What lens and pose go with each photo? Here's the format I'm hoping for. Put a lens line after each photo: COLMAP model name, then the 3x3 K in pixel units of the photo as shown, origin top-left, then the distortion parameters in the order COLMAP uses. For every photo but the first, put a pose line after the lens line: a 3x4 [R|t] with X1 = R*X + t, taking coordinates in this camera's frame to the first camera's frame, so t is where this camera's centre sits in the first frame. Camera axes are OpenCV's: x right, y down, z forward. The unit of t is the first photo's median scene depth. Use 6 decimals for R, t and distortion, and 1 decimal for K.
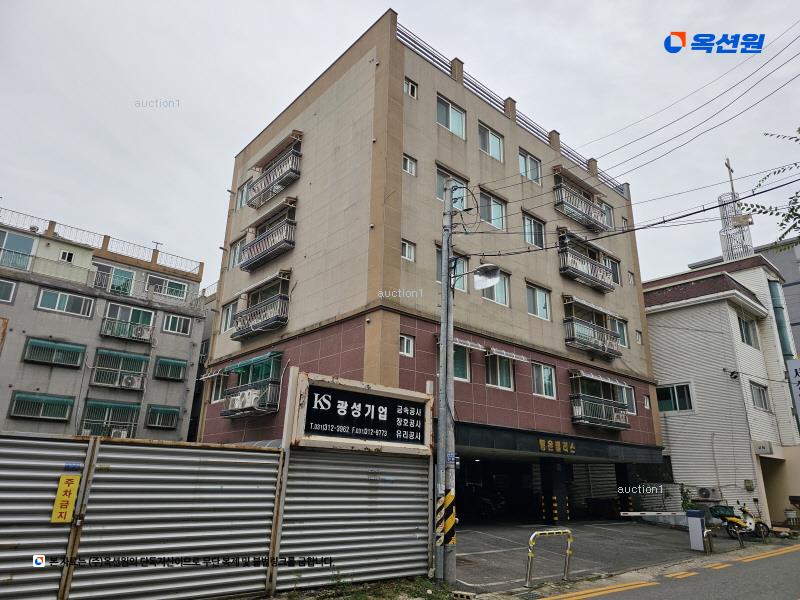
lens RADIAL K [[533.8, 0, 399.2], [0, 533.8, 308.9], [0, 0, 1]] dist [0.068779, -0.076214]
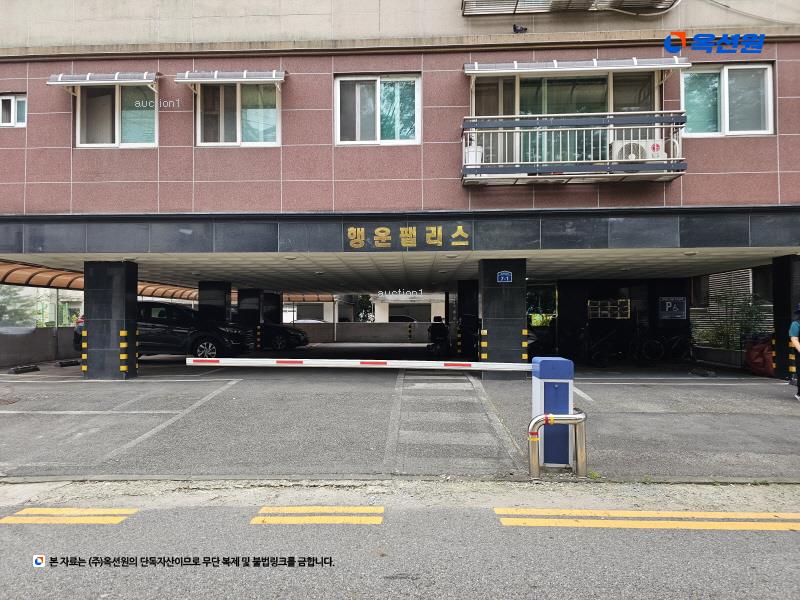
lens RADIAL K [[538.4, 0, 390.0], [0, 538.4, 301.0], [0, 0, 1]] dist [0.088506, -0.069440]
pose [[0.717638, -0.046286, -0.694877, 0.608073], [0.230034, 0.957540, 0.173787, 0.214125], [0.657328, -0.284561, 0.697814, 0.598288]]
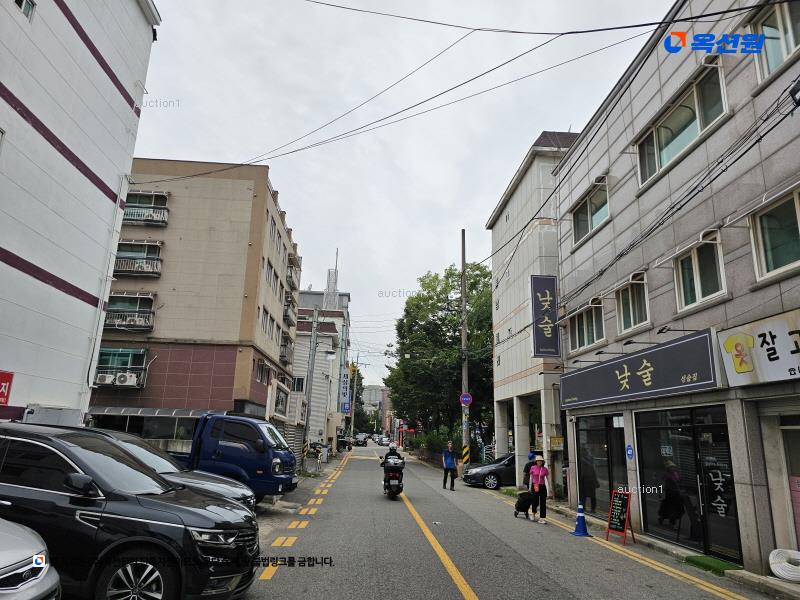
lens RADIAL K [[536.1, 0, 400.0], [0, 536.1, 300.0], [0, 0, 1]] dist [0.078252, -0.078107]
pose [[0.606988, 0.195741, 0.770228, -0.834293], [-0.264965, 0.963583, -0.036069, -0.157734], [-0.749239, -0.182190, 0.636748, -0.411745]]
